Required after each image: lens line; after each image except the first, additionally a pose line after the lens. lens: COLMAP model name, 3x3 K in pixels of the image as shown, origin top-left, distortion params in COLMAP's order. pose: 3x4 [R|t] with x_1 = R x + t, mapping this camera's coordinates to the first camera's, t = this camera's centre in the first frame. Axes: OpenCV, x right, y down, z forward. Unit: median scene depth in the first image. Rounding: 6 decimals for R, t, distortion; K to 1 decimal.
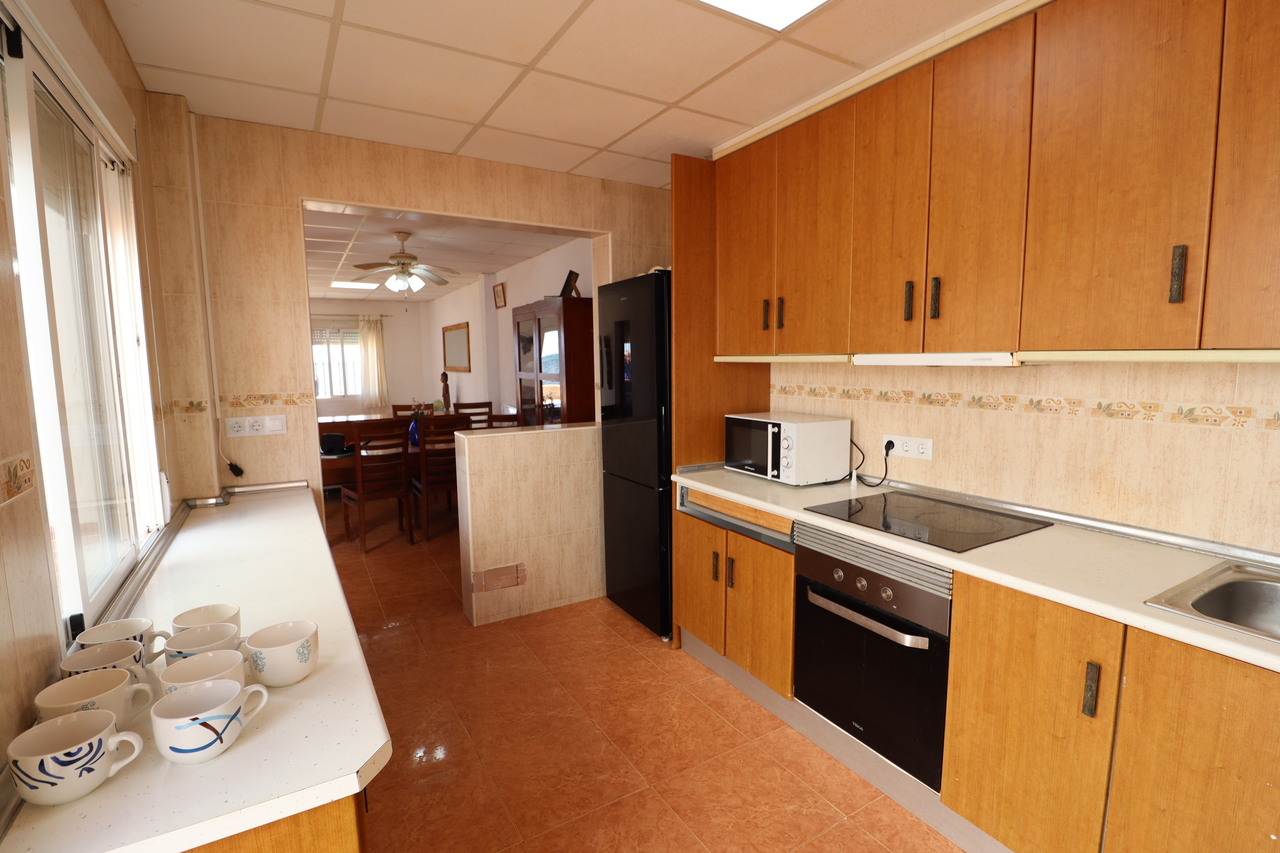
lens RADIAL K [[598.8, 0, 642.4], [0, 598.8, 428.2], [0, 0, 1]] dist [-0.001152, -0.012816]
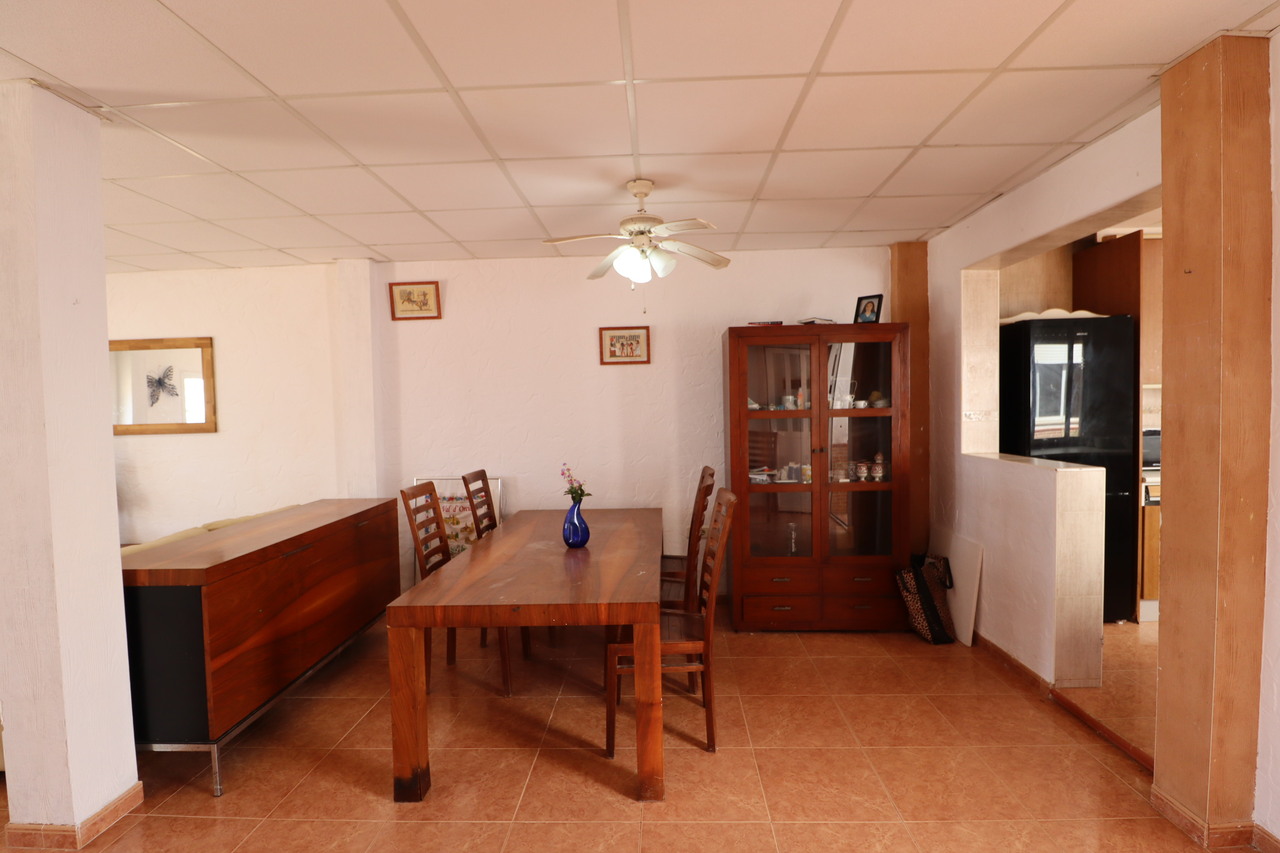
lens RADIAL K [[598.8, 0, 642.4], [0, 598.8, 428.2], [0, 0, 1]] dist [-0.001152, -0.012816]
pose [[0.537664, -0.036226, 0.842380, -1.781188], [0.116628, 0.992668, -0.031751, -0.124390], [-0.835054, 0.115317, 0.537947, 1.372950]]
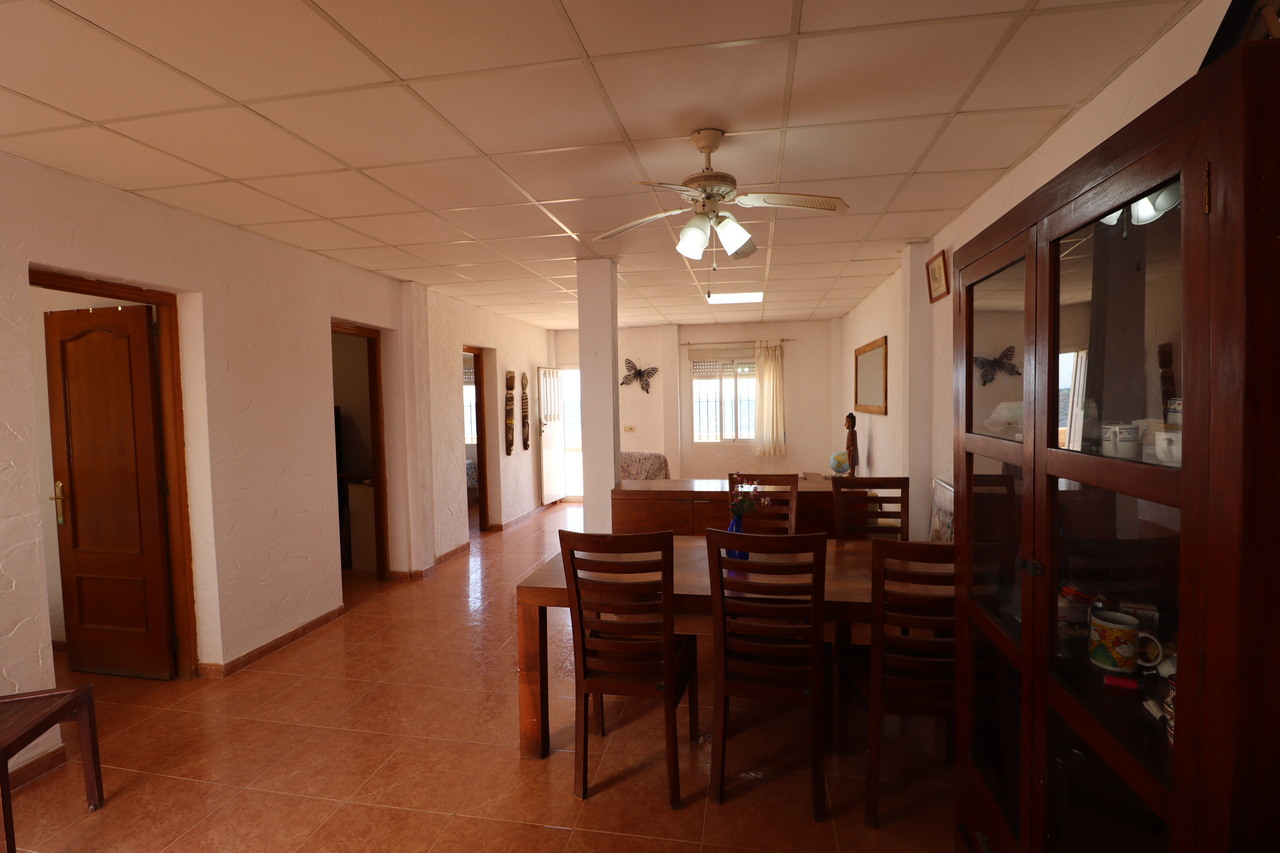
lens RADIAL K [[598.8, 0, 642.4], [0, 598.8, 428.2], [0, 0, 1]] dist [-0.001152, -0.012816]
pose [[0.756752, 0.027962, -0.653103, -0.237339], [-0.065769, 0.997272, -0.033510, -0.140784], [0.650385, 0.068313, 0.756527, 1.204100]]
